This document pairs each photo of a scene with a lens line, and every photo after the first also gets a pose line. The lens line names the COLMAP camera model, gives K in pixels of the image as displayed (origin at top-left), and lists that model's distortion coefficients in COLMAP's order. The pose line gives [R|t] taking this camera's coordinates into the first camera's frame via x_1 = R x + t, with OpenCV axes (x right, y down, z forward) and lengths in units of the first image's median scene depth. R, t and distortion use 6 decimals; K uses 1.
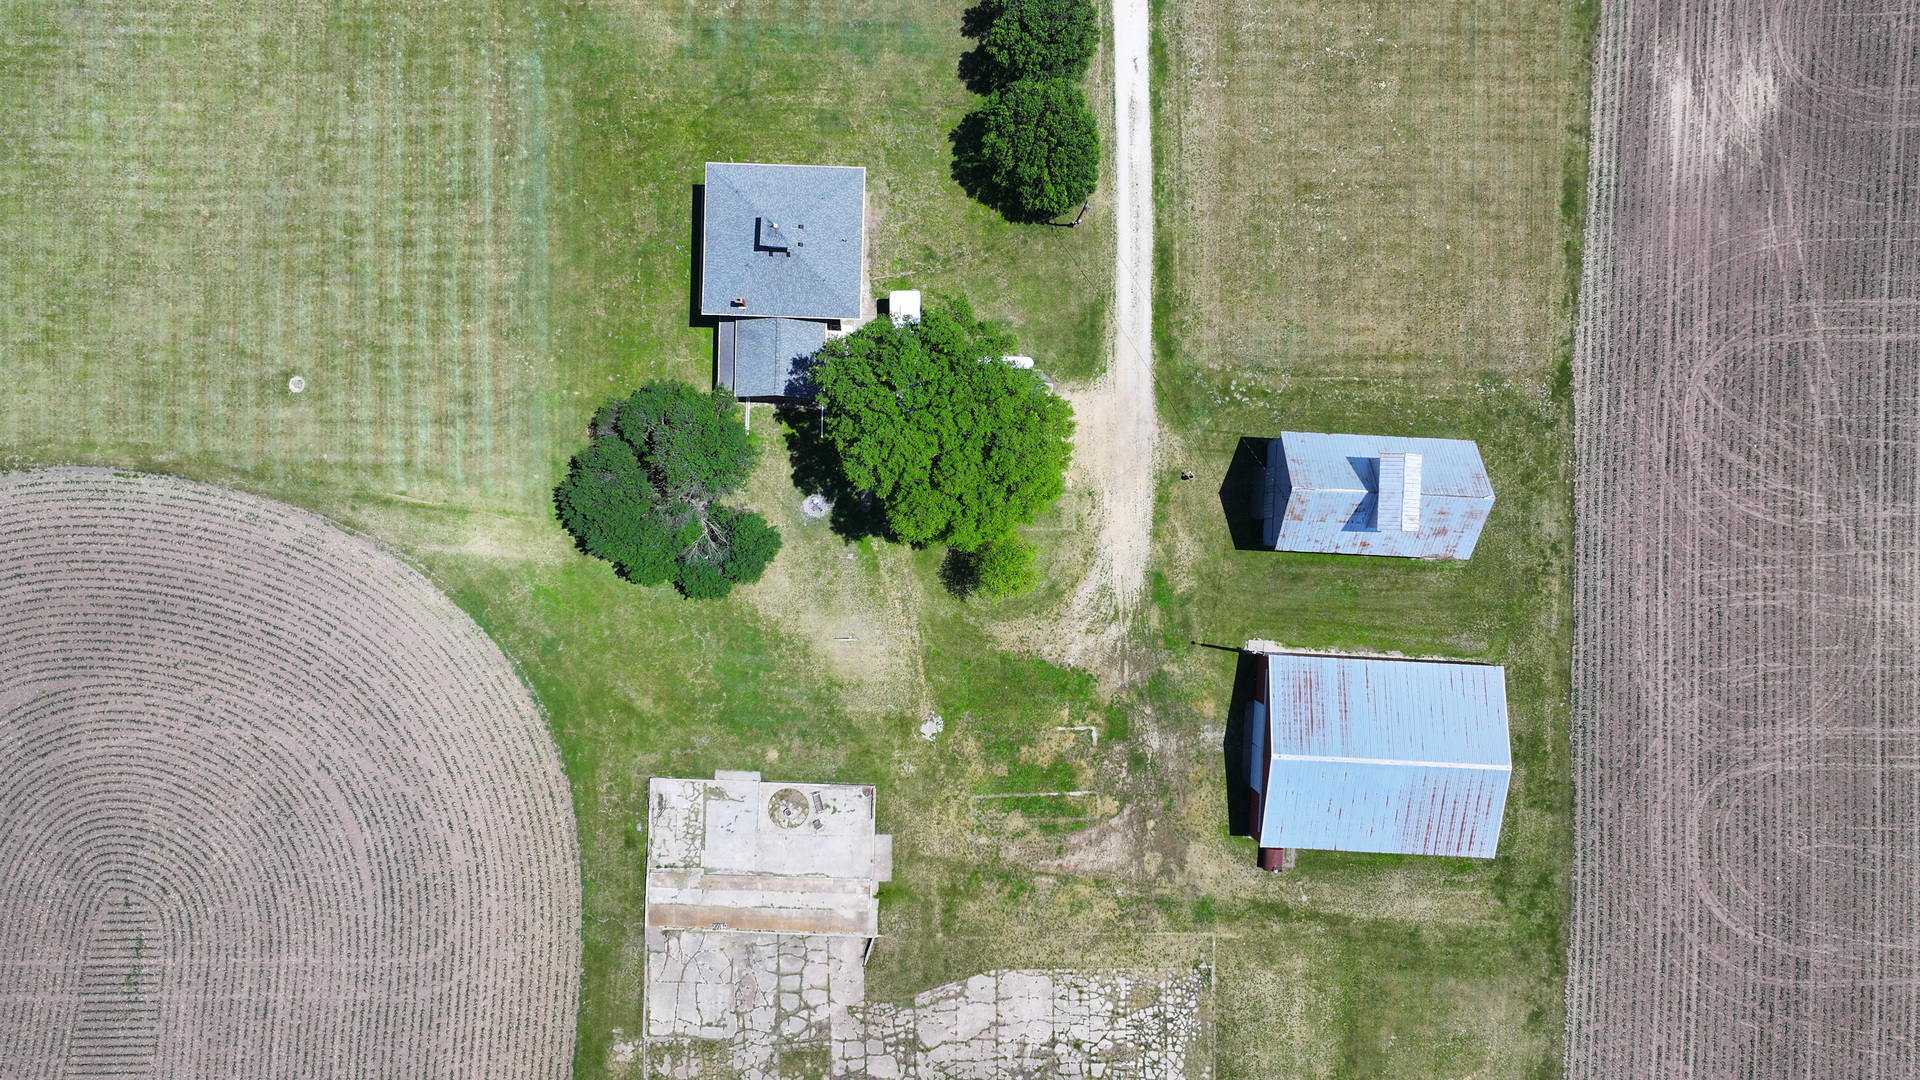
lens RADIAL K [[1336.3, 0, 970.9], [0, 1336.3, 540.7], [0, 0, 1]] dist [0.007938, 0.002299]
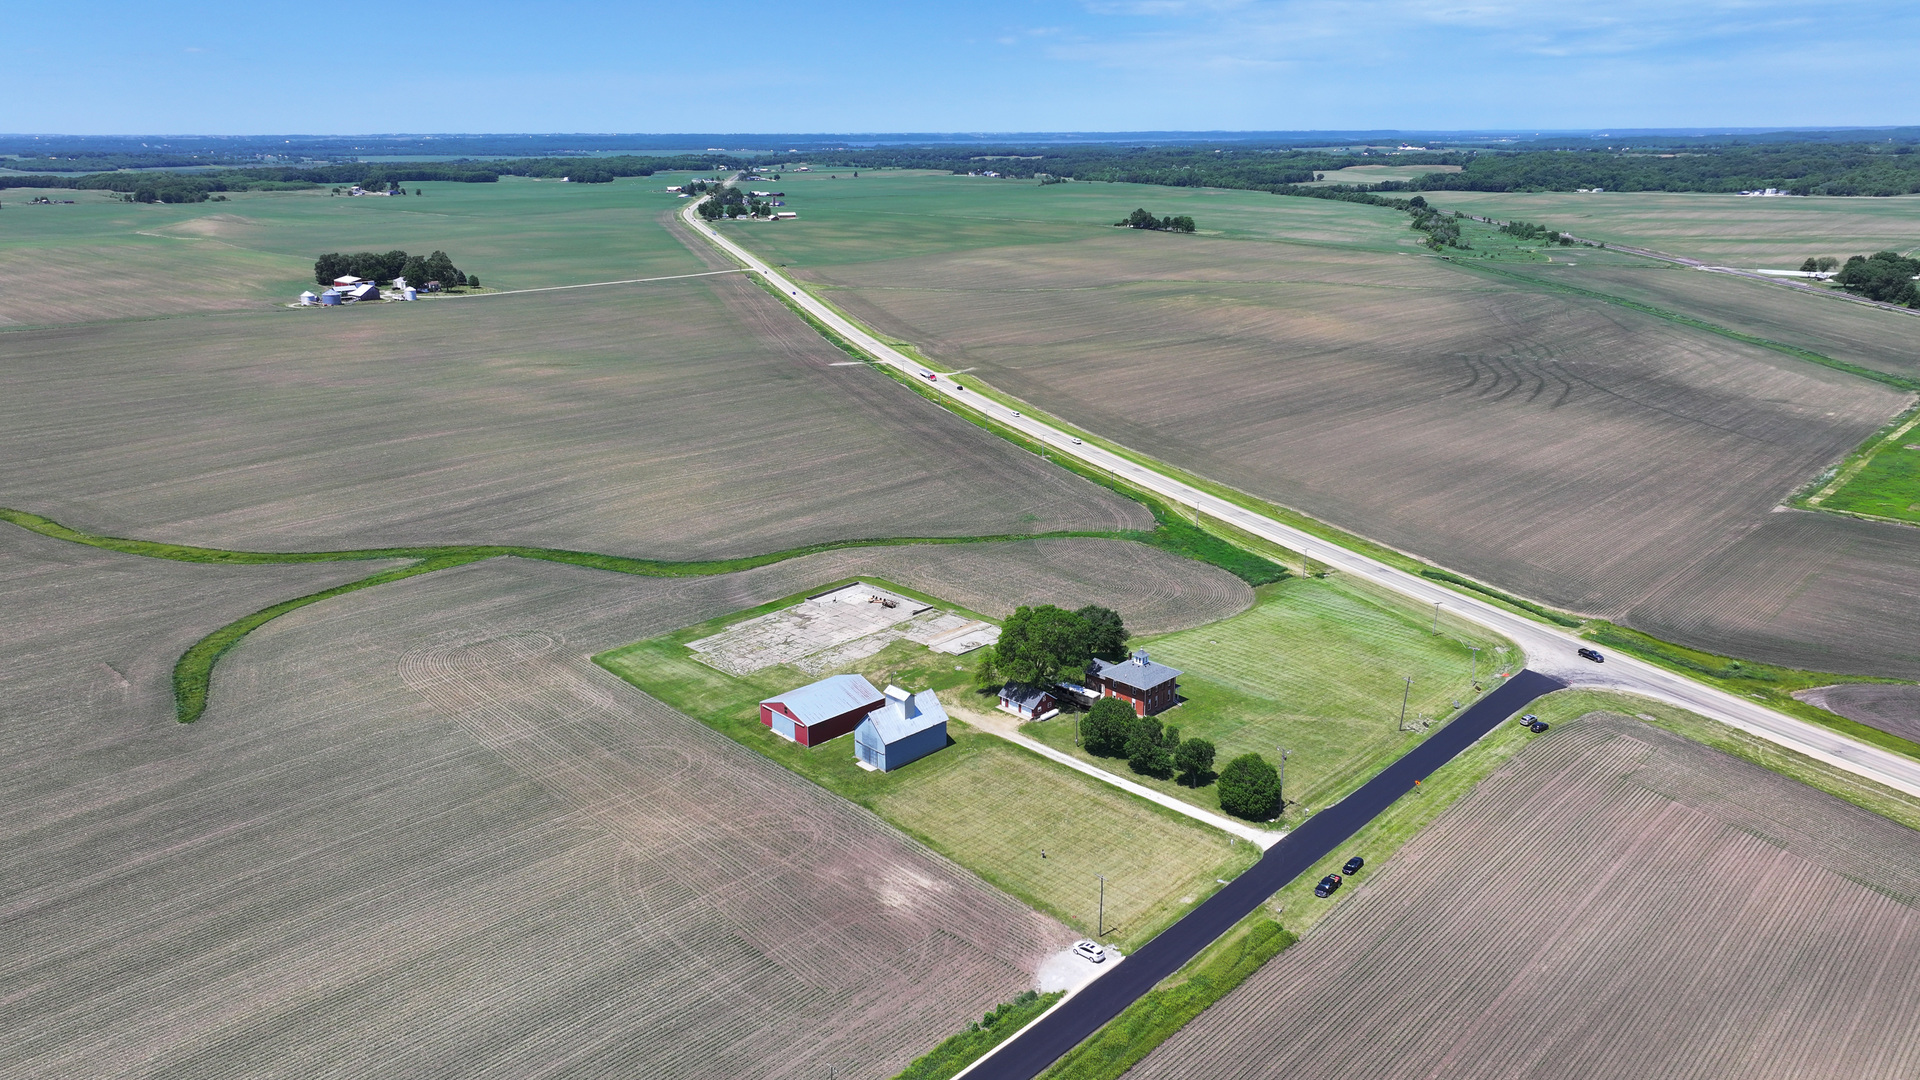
lens RADIAL K [[1336.3, 0, 970.9], [0, 1336.3, 540.7], [0, 0, 1]] dist [0.007938, 0.002299]
pose [[-0.685415, 0.214540, -0.695829, 1.681046], [-0.728135, -0.195360, 0.657003, -1.510577], [0.005016, 0.956978, 0.290117, 0.022270]]
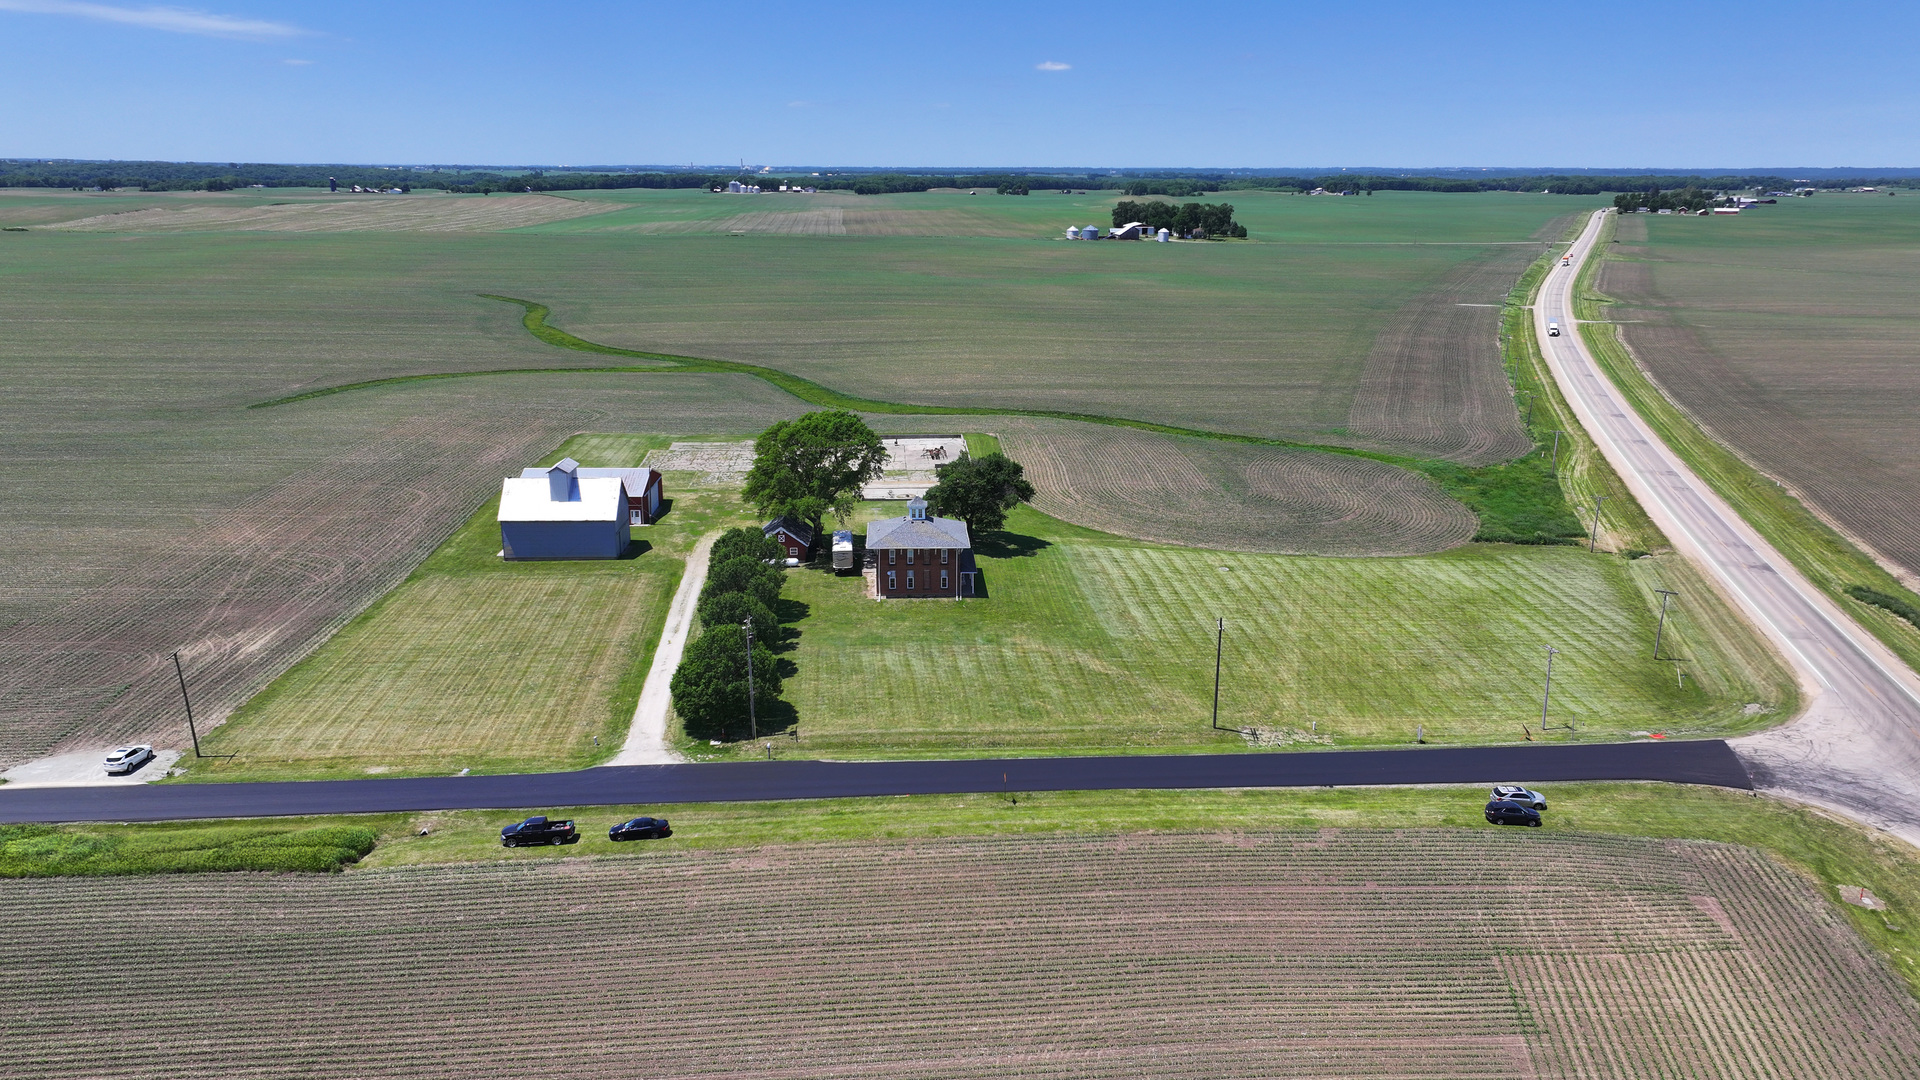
lens RADIAL K [[1336.3, 0, 970.9], [0, 1336.3, 540.7], [0, 0, 1]] dist [0.007938, 0.002299]
pose [[-0.996488, 0.013870, -0.082574, -0.070886], [-0.083271, -0.267350, 0.959995, -1.654649], [-0.008761, 0.963500, 0.267566, 0.546160]]
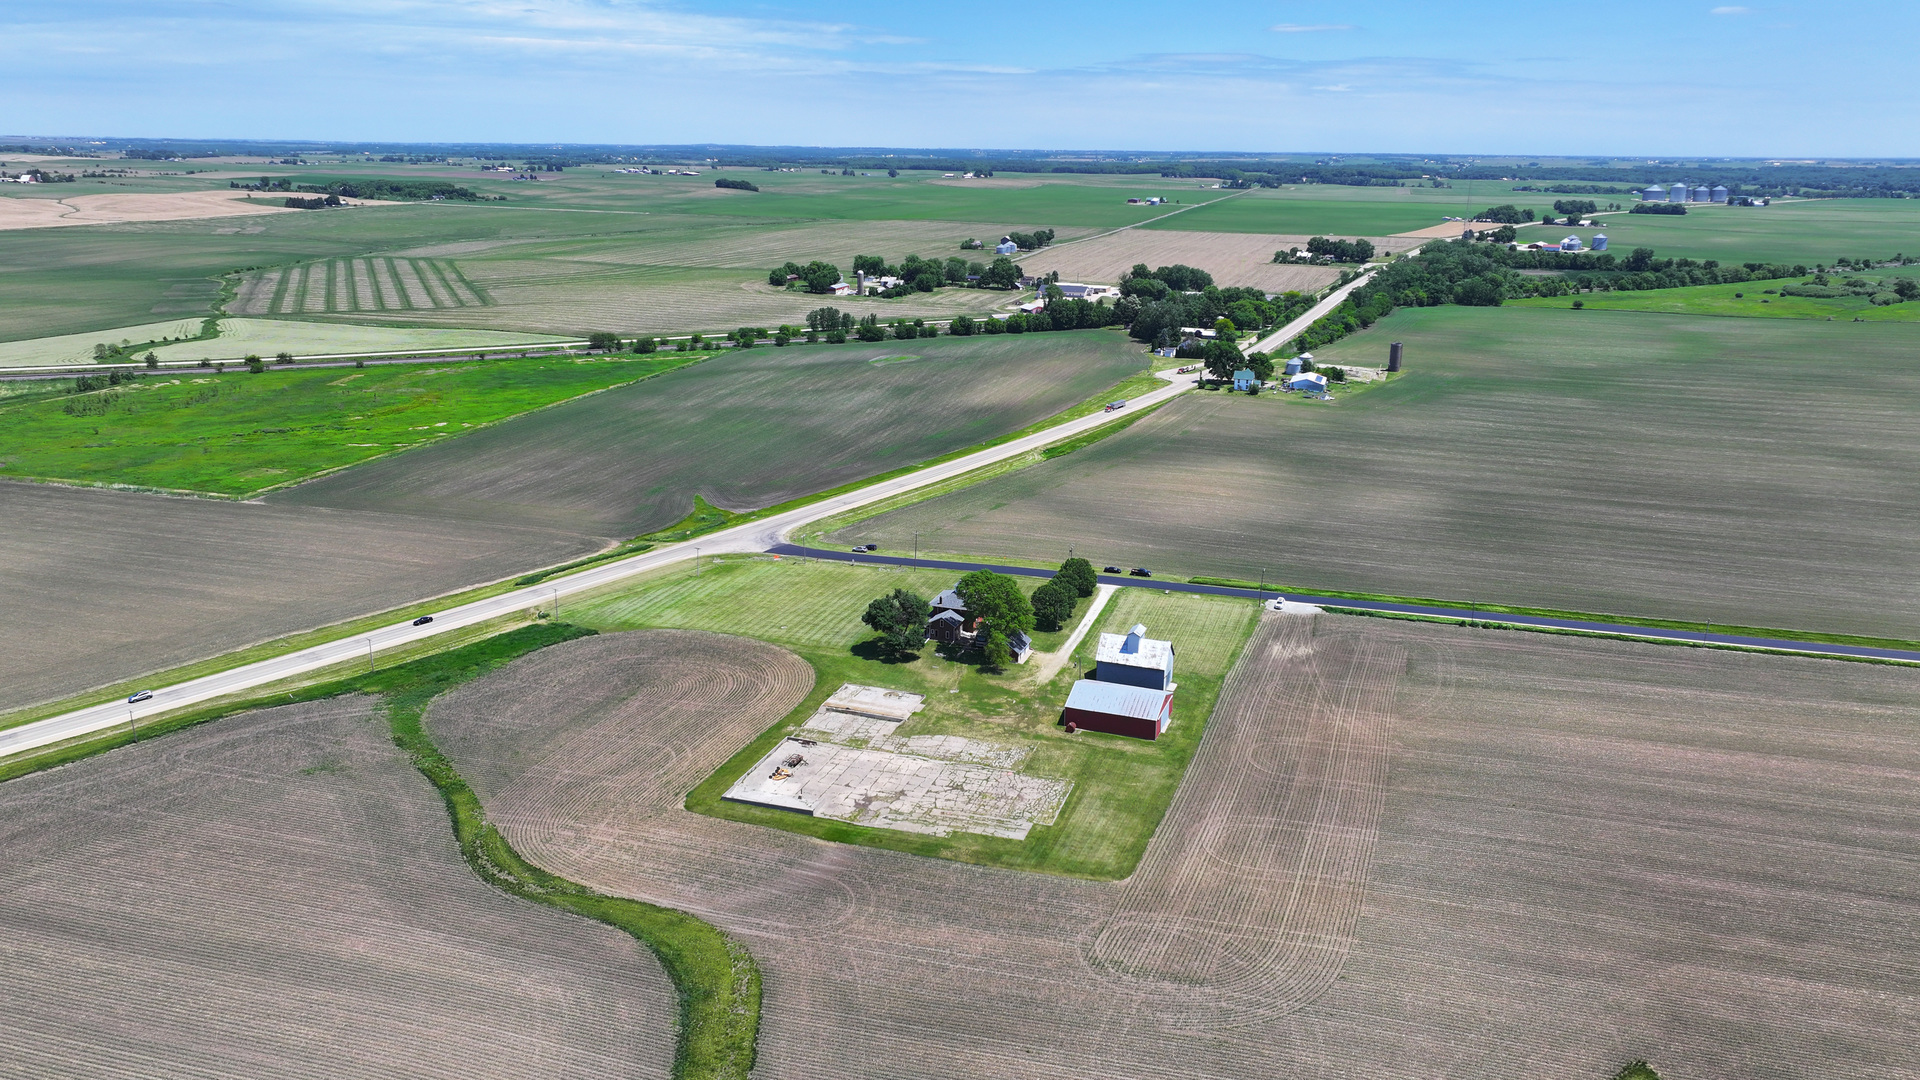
lens RADIAL K [[1336.3, 0, 970.9], [0, 1336.3, 540.7], [0, 0, 1]] dist [0.007938, 0.002299]
pose [[0.952276, 0.091990, -0.291048, 0.721659], [-0.305206, 0.272873, -0.912354, 2.393138], [-0.004508, 0.957642, 0.287926, -0.019047]]
